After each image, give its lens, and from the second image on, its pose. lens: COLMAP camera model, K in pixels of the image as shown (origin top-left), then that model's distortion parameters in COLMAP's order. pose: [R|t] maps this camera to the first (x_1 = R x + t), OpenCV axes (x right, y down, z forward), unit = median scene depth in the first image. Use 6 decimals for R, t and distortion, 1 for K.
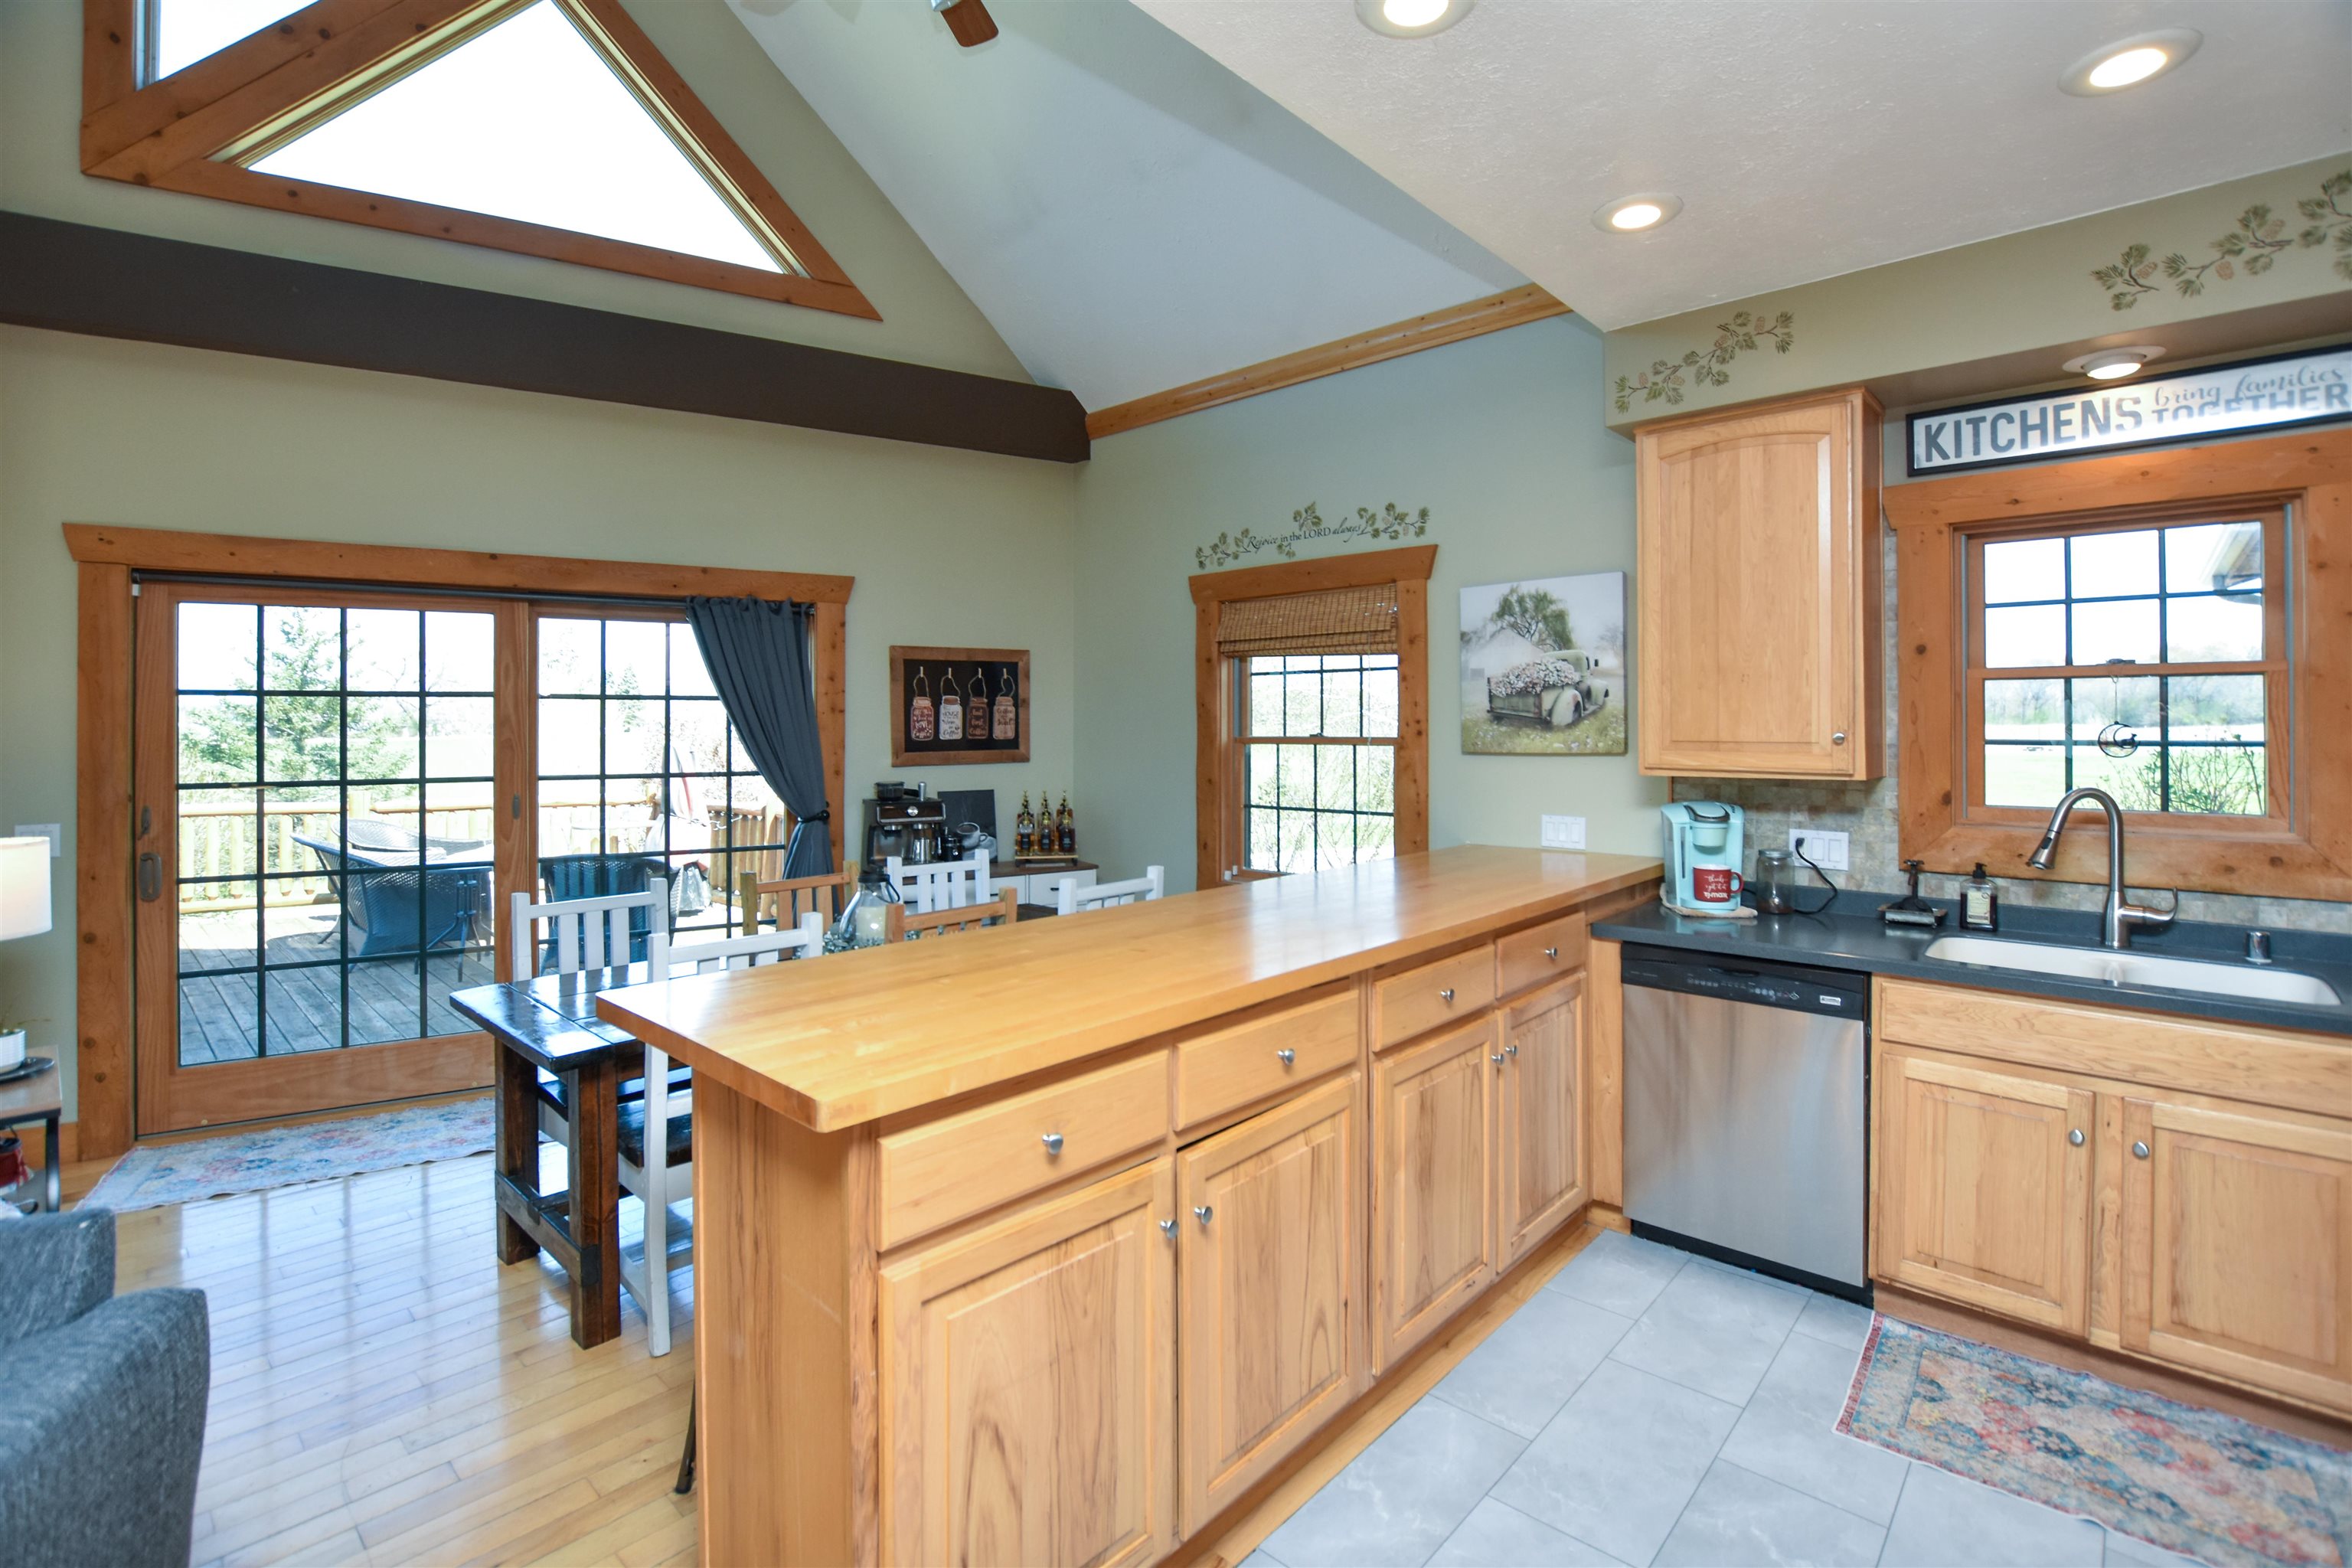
lens RADIAL K [[1071.8, 0, 1182.6], [0, 1071.8, 726.1], [0, 0, 1]] dist [-0.028420, 0.001331]
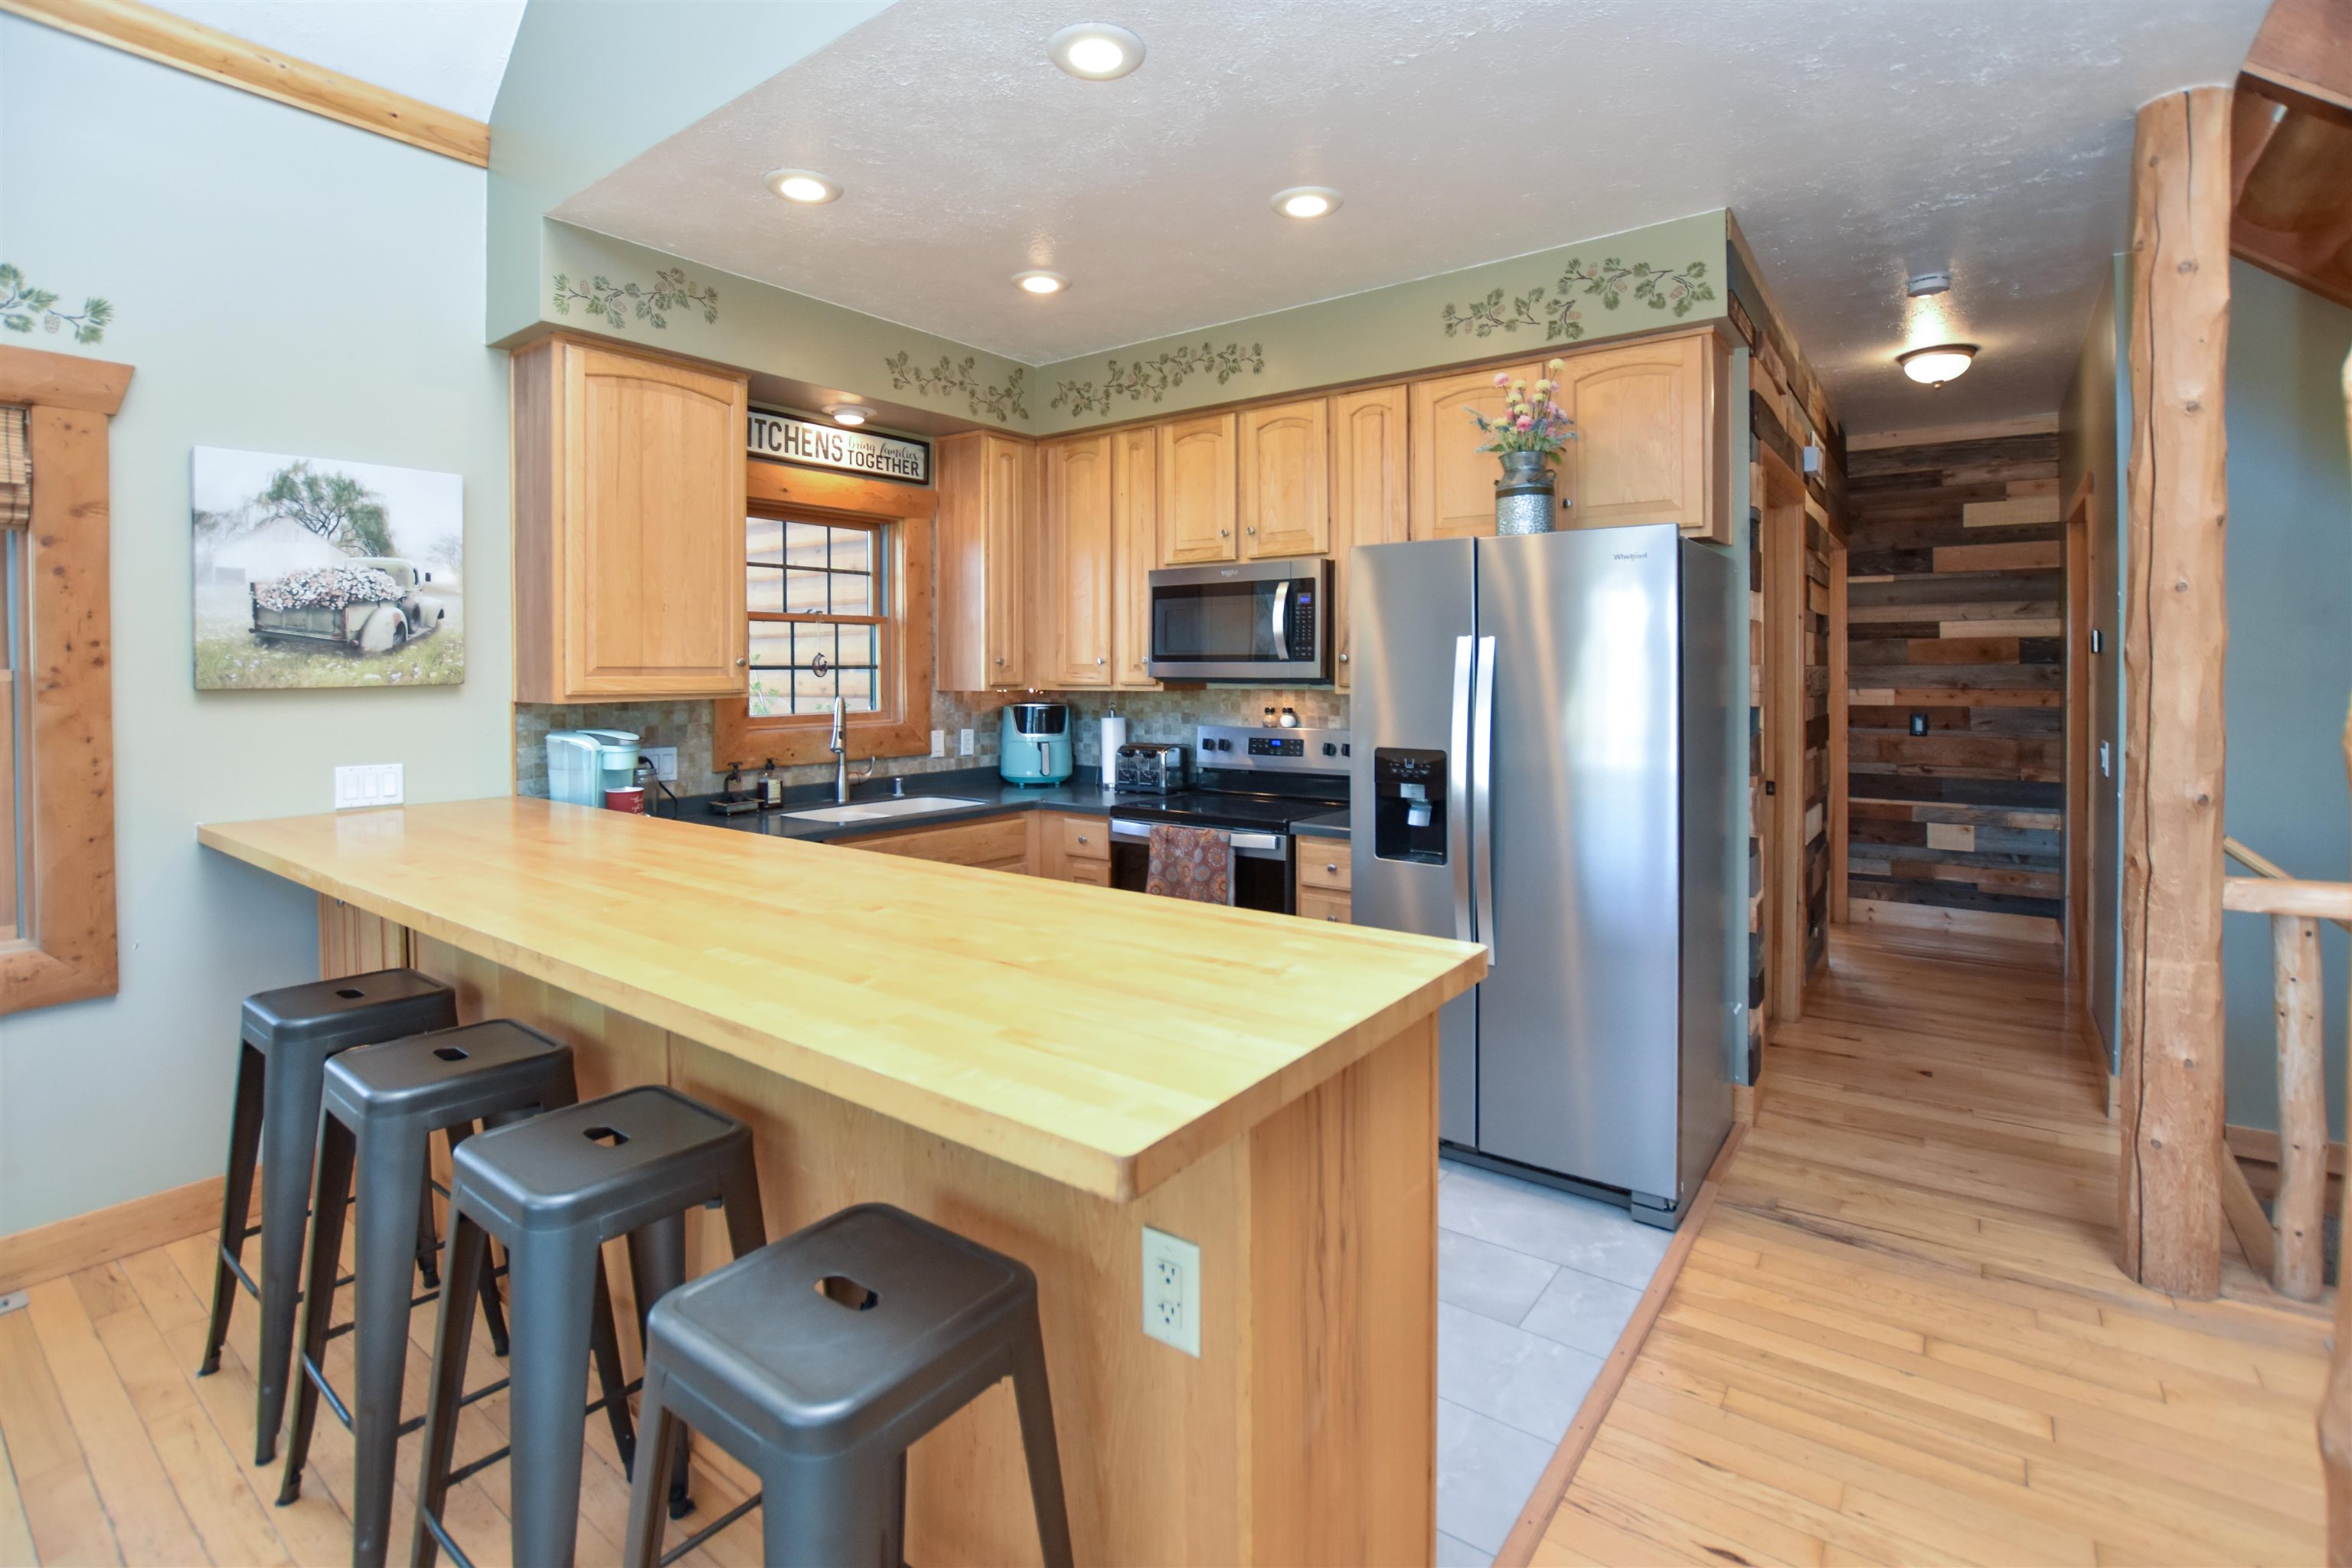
lens RADIAL K [[1063.6, 0, 1174.0], [0, 1063.6, 670.5], [0, 0, 1]] dist [-0.025430, -0.000177]
pose [[-0.102516, 0.002371, 0.994729, -0.493991], [0.011441, 0.999934, -0.001204, 0.021788], [-0.994666, 0.011257, -0.102536, 0.506036]]
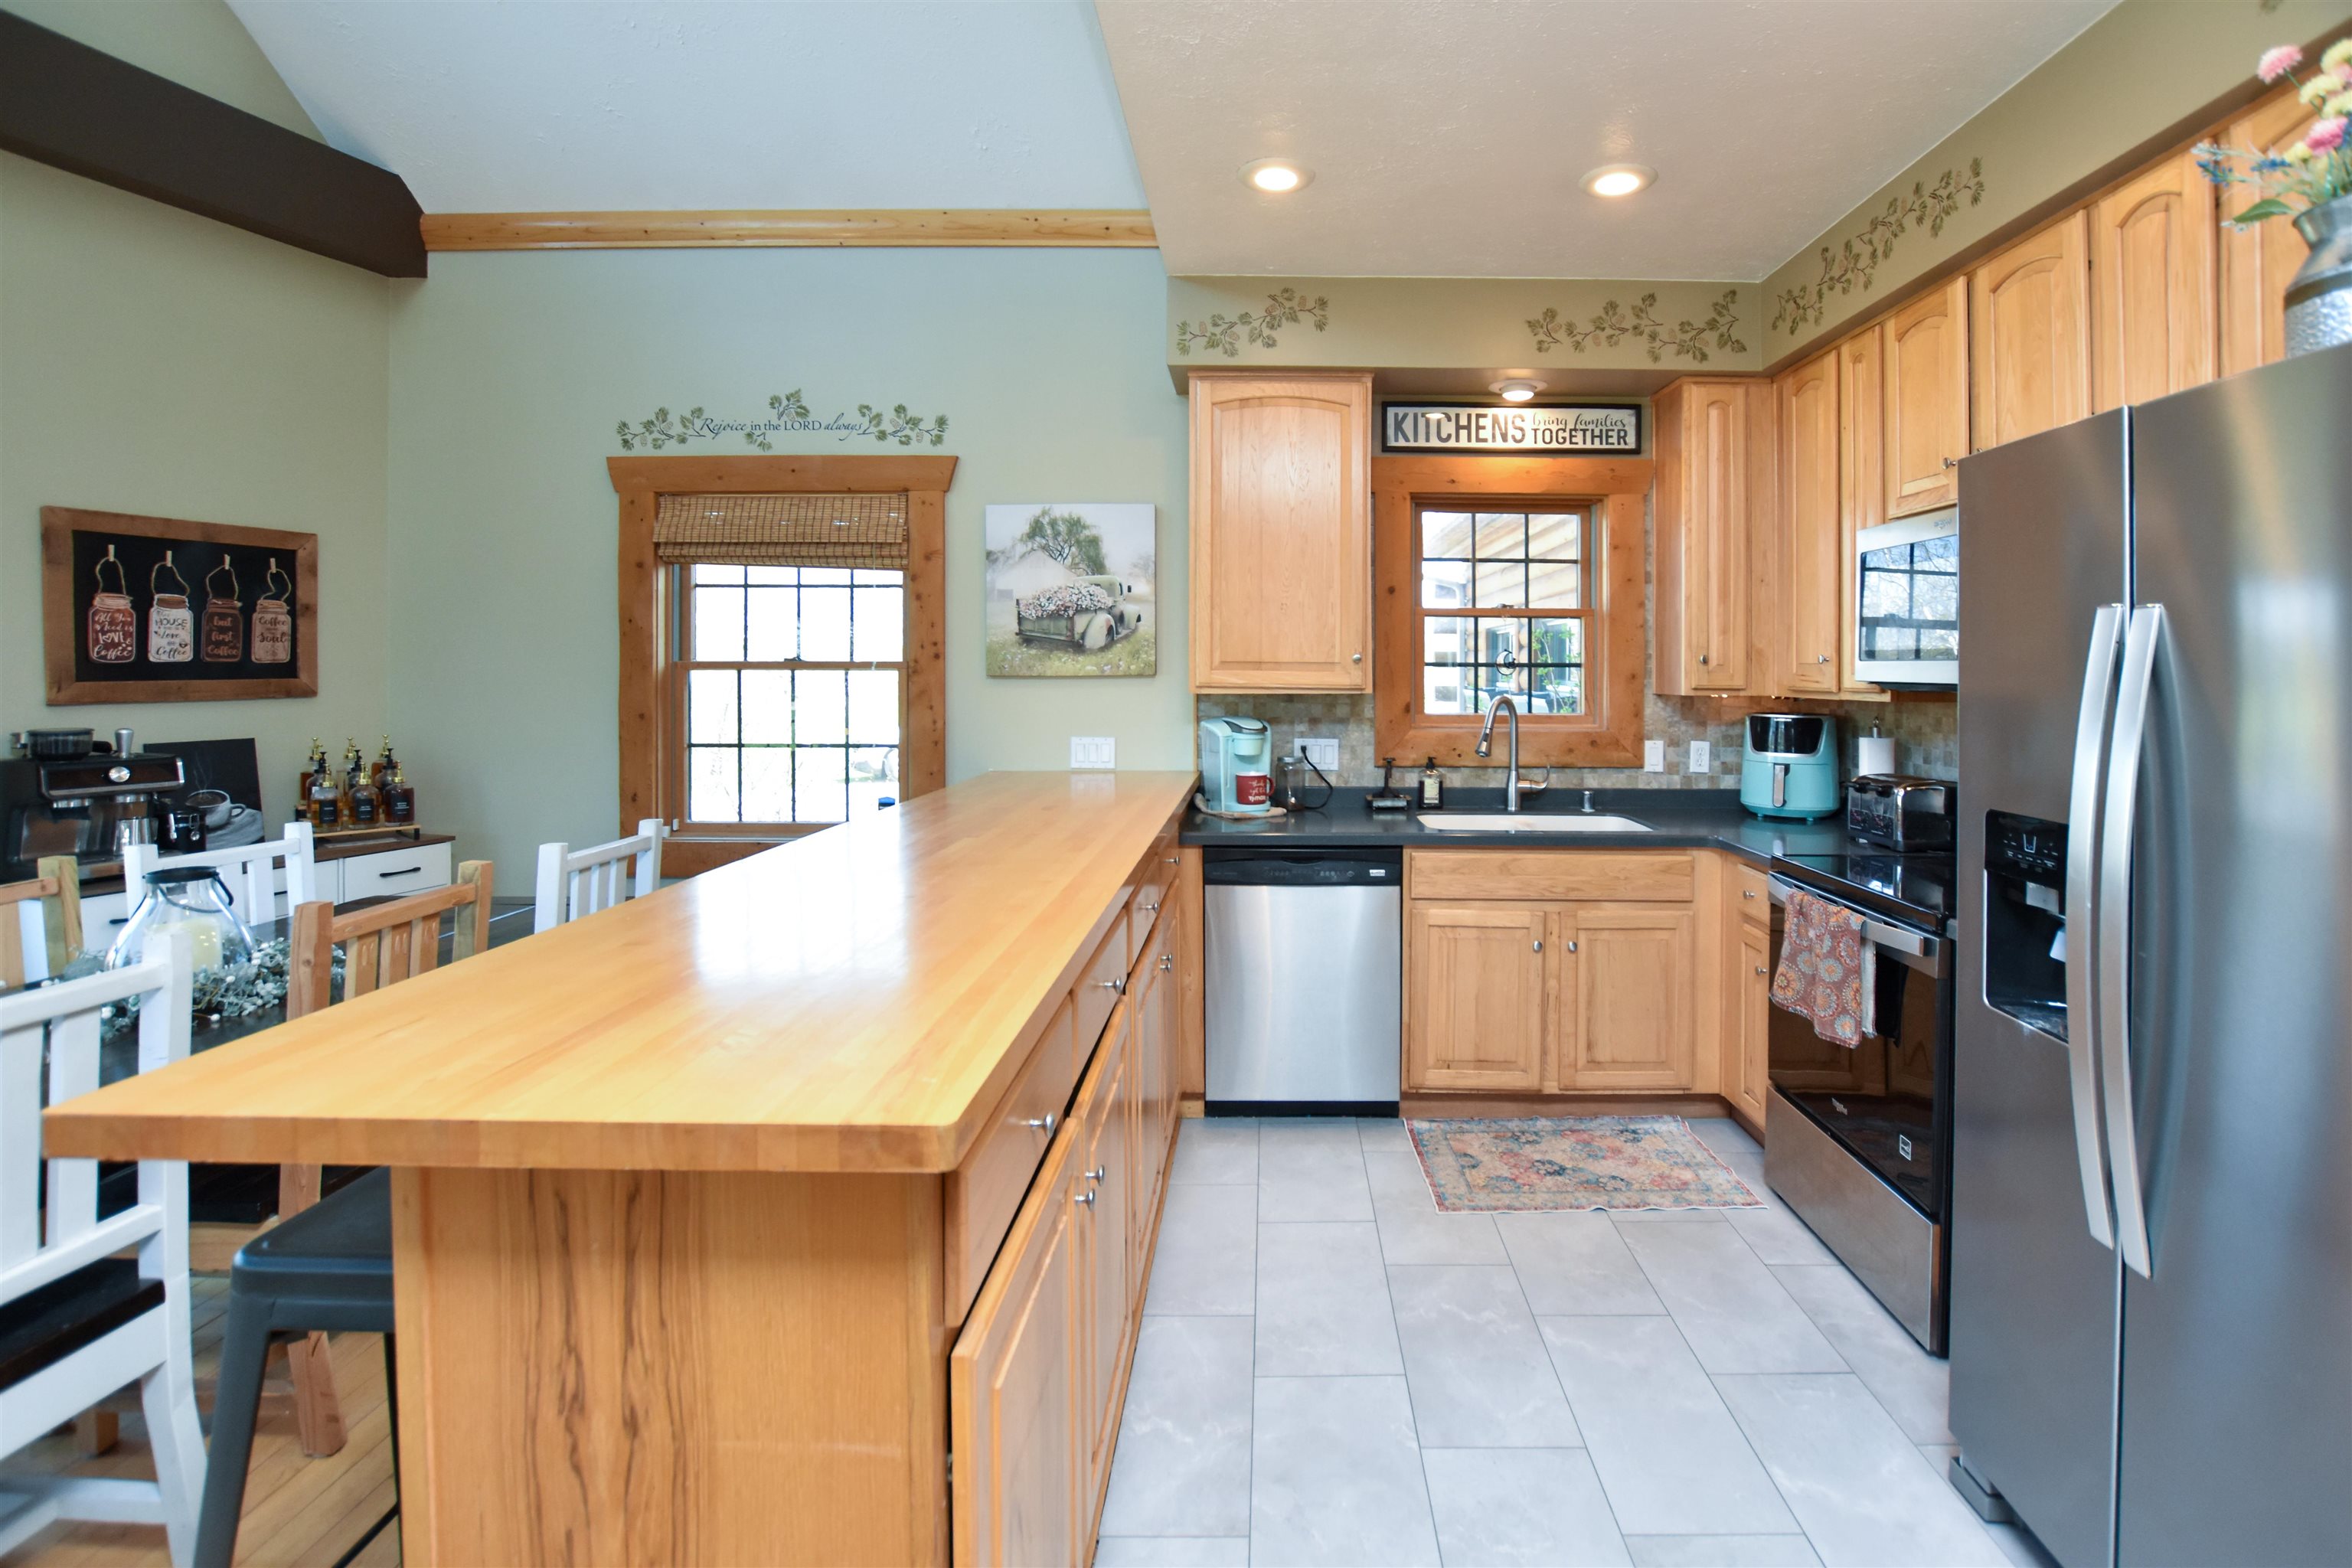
lens RADIAL K [[1072.6, 0, 1299.9], [0, 1072.6, 674.0], [0, 0, 1]] dist [-0.036322, 0.001329]
pose [[0.723834, 0.004879, 0.689957, -0.216610], [-0.004737, 0.999987, -0.002102, 0.025319], [-0.689958, -0.001746, 0.723848, 0.124905]]
